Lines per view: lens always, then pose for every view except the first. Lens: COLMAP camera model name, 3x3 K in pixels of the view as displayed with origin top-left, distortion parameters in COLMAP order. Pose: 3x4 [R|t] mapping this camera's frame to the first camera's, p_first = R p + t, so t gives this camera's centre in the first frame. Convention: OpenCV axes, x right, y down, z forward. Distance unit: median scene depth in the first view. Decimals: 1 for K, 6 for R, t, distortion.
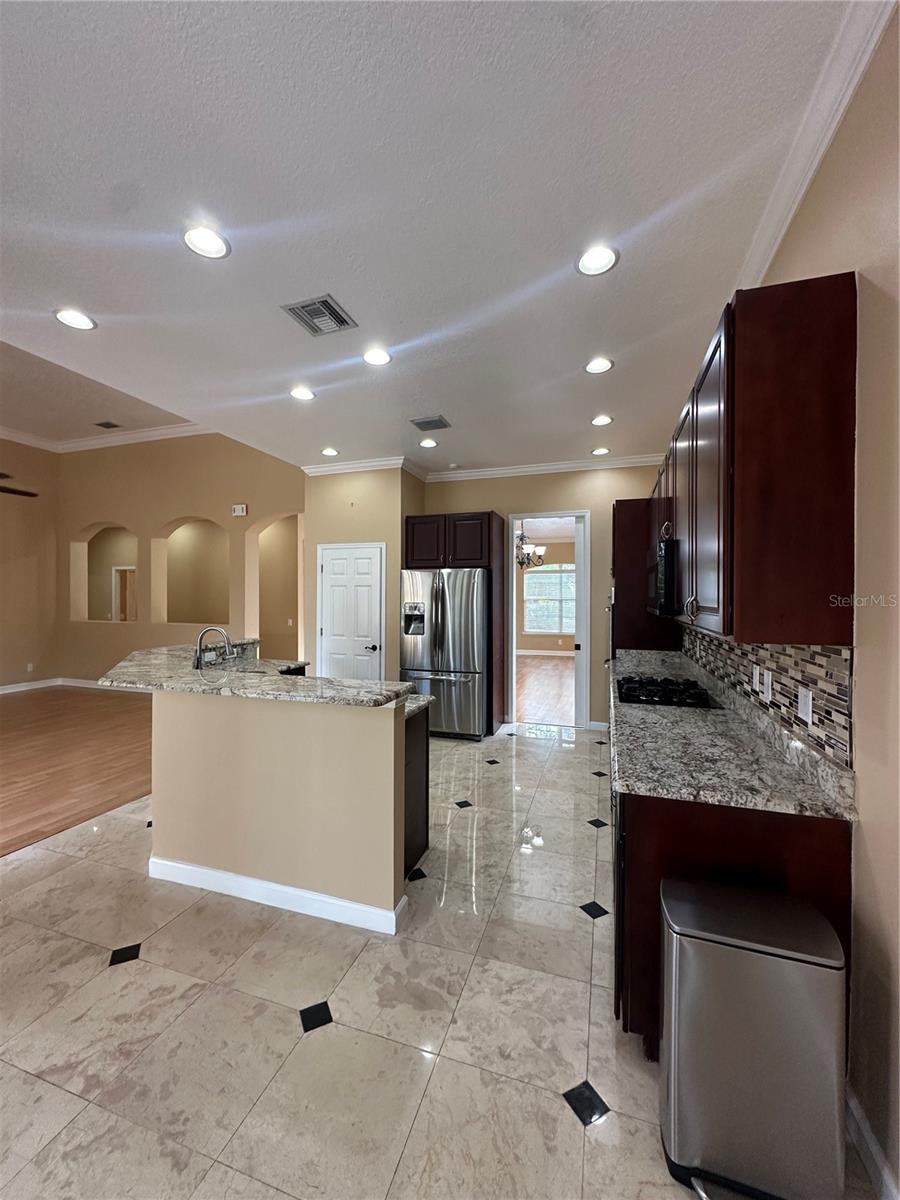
lens RADIAL K [[480.6, 0, 449.1], [0, 480.6, 599.2], [0, 0, 1]] dist [-0.003644, 0.000956]
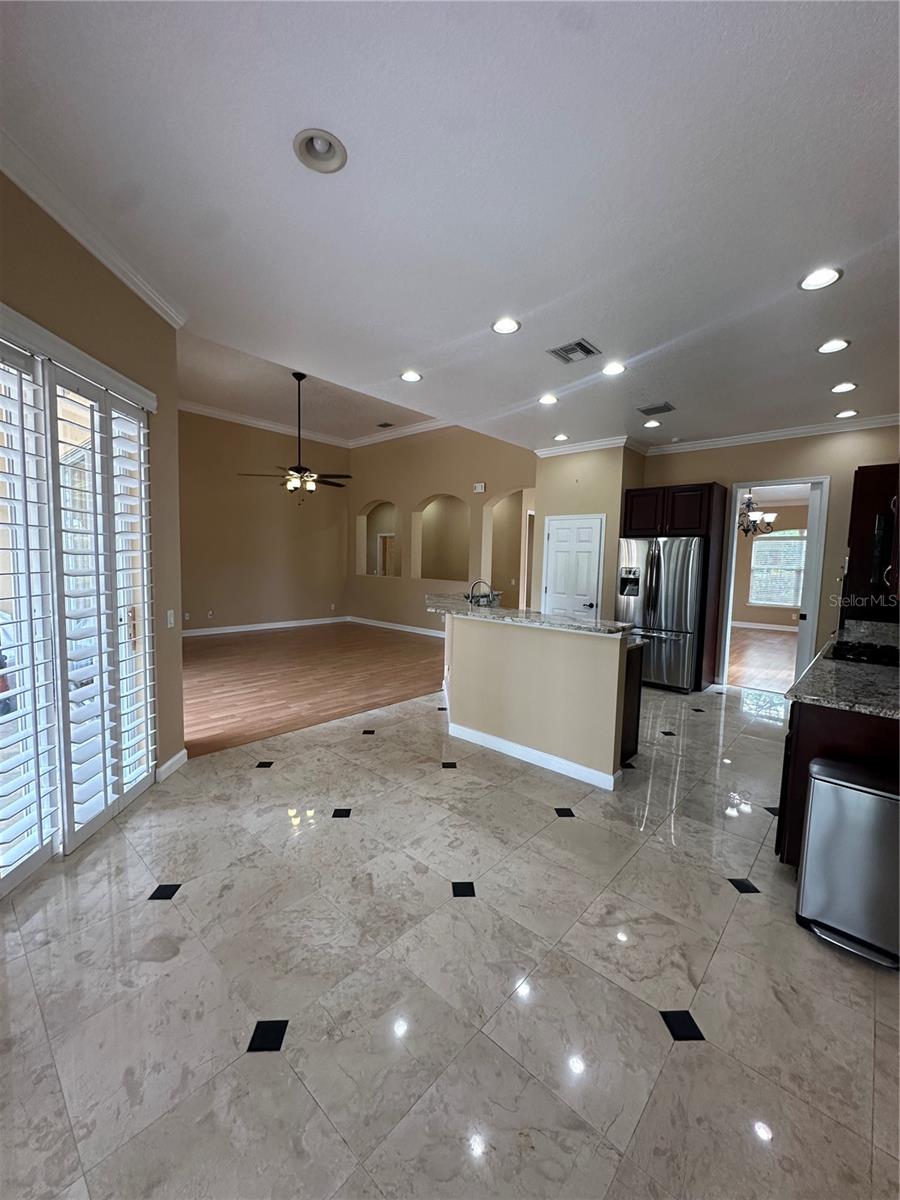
lens RADIAL K [[480.6, 0, 448.6], [0, 480.6, 599.0], [0, 0, 1]] dist [-0.003644, 0.000956]
pose [[0.913983, 0.053188, -0.402252, -0.004771], [-0.023756, 0.996685, 0.077810, 0.003584], [0.405057, -0.061561, 0.912217, -0.208758]]
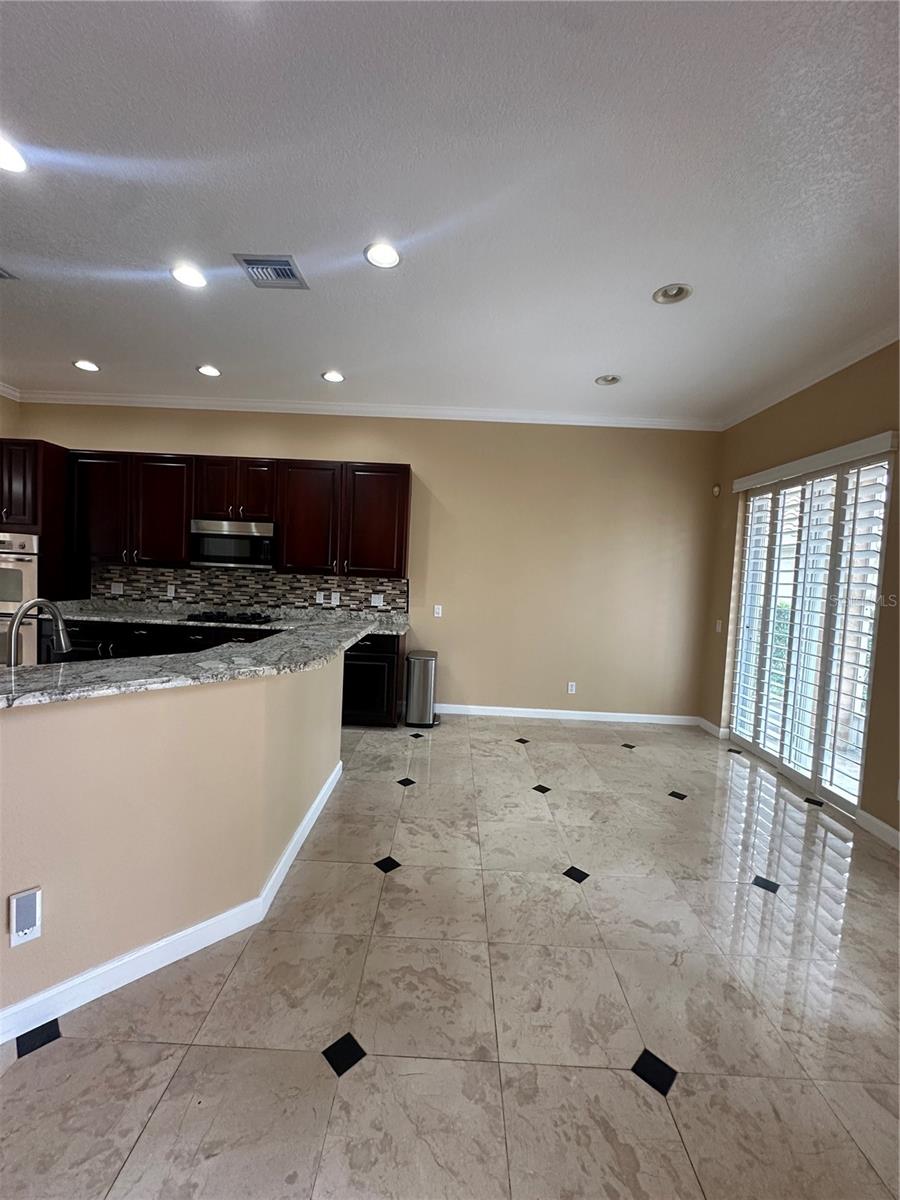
lens RADIAL K [[480.6, 0, 448.9], [0, 480.6, 600.8], [0, 0, 1]] dist [-0.003644, 0.000956]
pose [[-0.303877, -0.075529, 0.949713, -0.686217], [-0.043359, 0.996916, 0.065409, 0.004718], [-0.951724, -0.021302, -0.306214, 0.471226]]
